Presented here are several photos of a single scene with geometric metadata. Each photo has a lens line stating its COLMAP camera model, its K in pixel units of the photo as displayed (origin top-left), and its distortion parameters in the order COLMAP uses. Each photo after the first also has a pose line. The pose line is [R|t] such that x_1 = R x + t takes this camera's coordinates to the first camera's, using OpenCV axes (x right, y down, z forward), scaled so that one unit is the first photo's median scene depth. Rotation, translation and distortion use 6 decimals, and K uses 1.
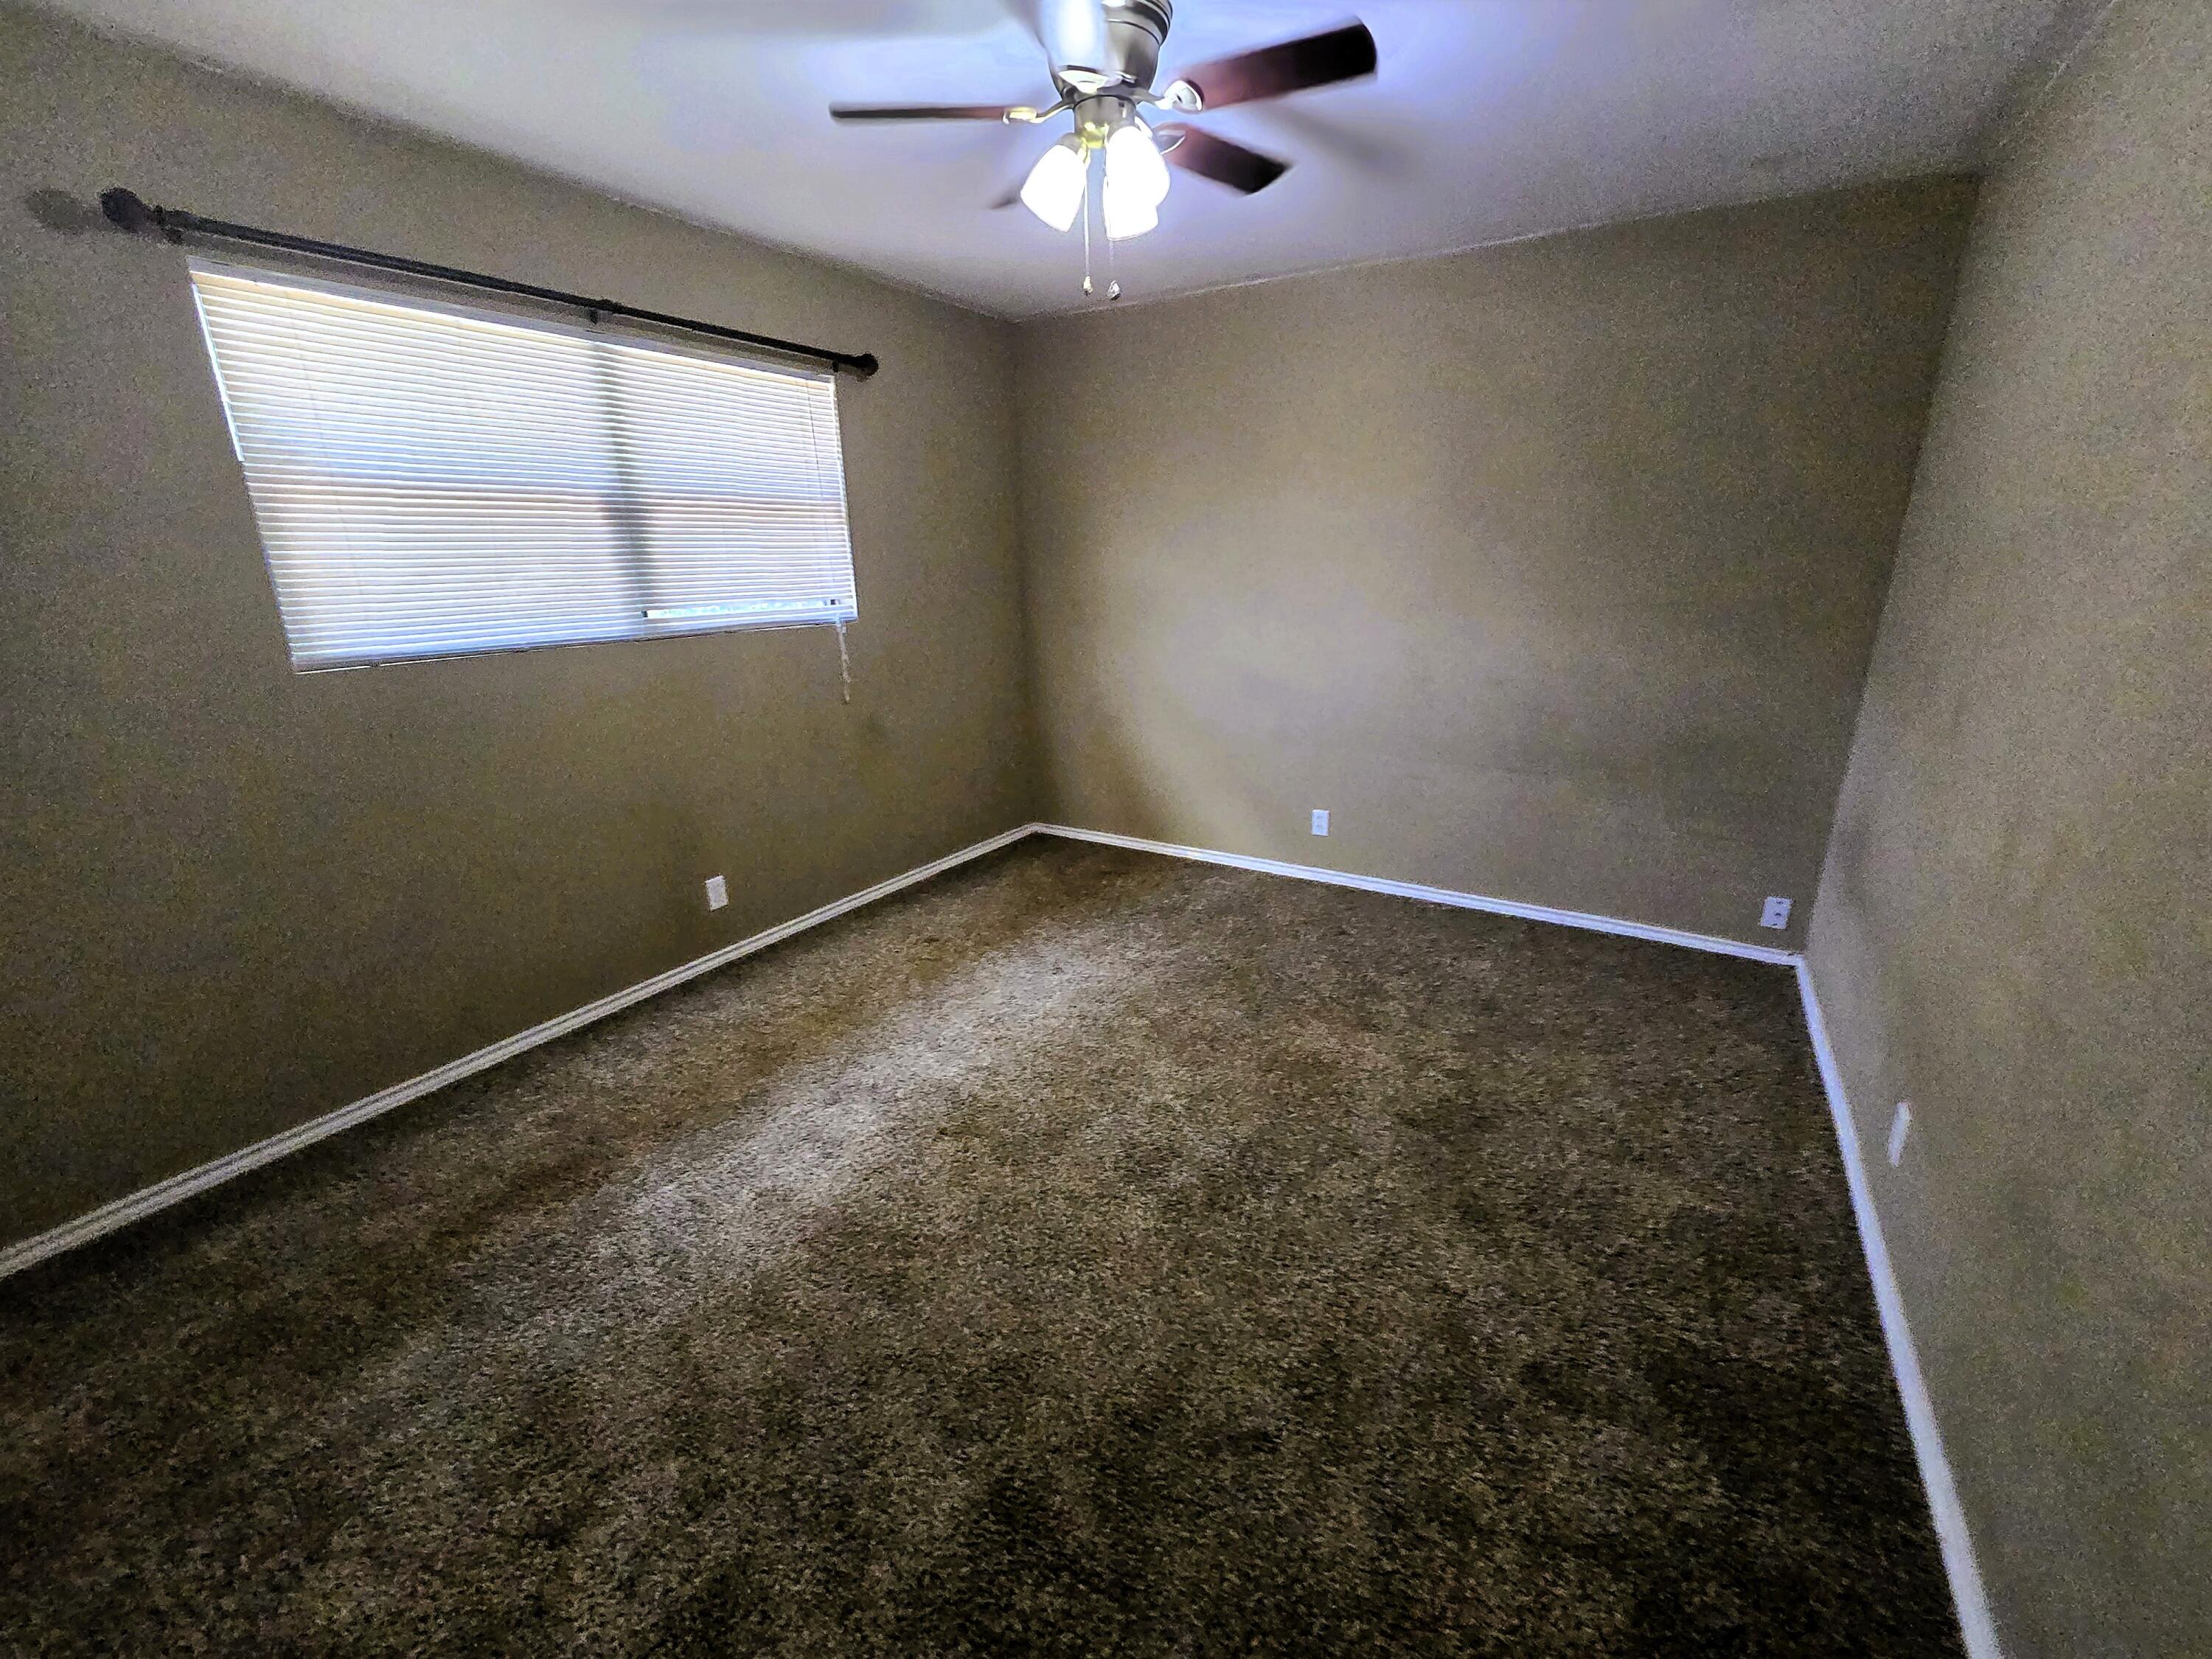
lens RADIAL K [[892.7, 0, 1106.0], [0, 892.7, 829.5], [0, 0, 1]] dist [0.000714, 0.000073]
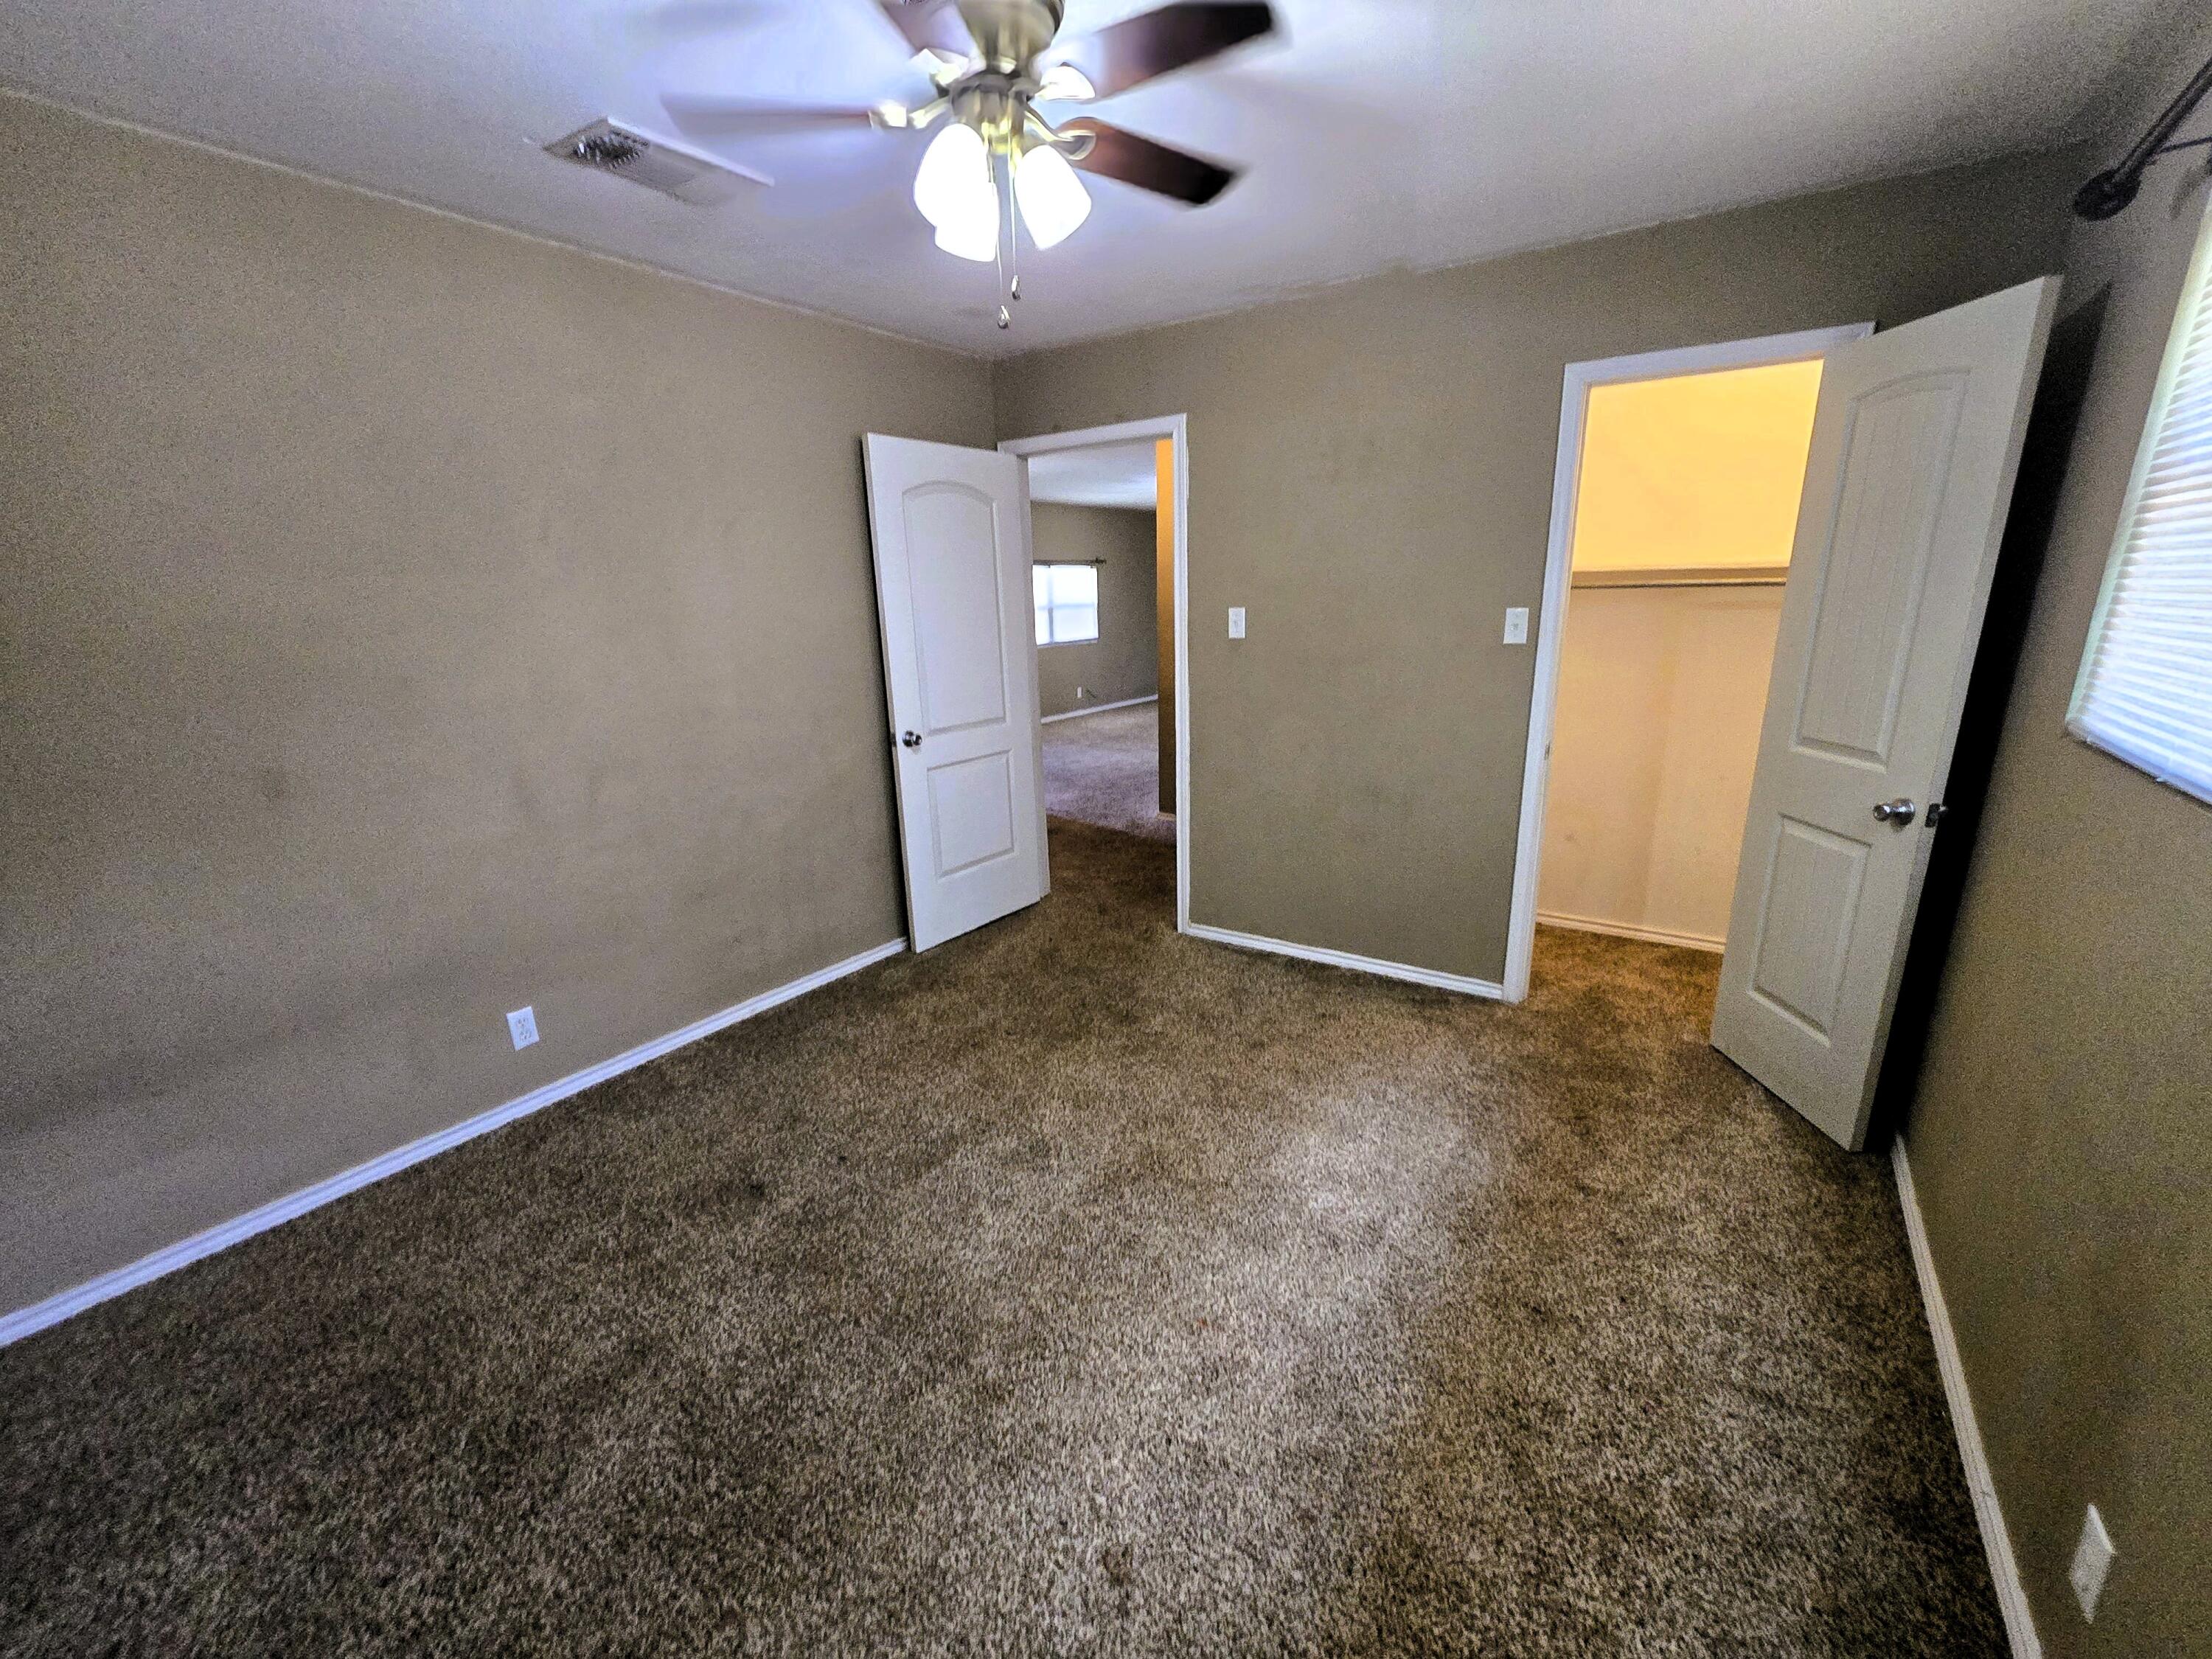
lens RADIAL K [[892.7, 0, 1106.0], [0, 892.7, 829.5], [0, 0, 1]] dist [0.000714, 0.000073]
pose [[-0.998326, 0.023593, 0.052811, -0.117841], [0.048229, 0.843564, 0.534858, -0.564347], [-0.031930, 0.536510, -0.843290, 1.729499]]
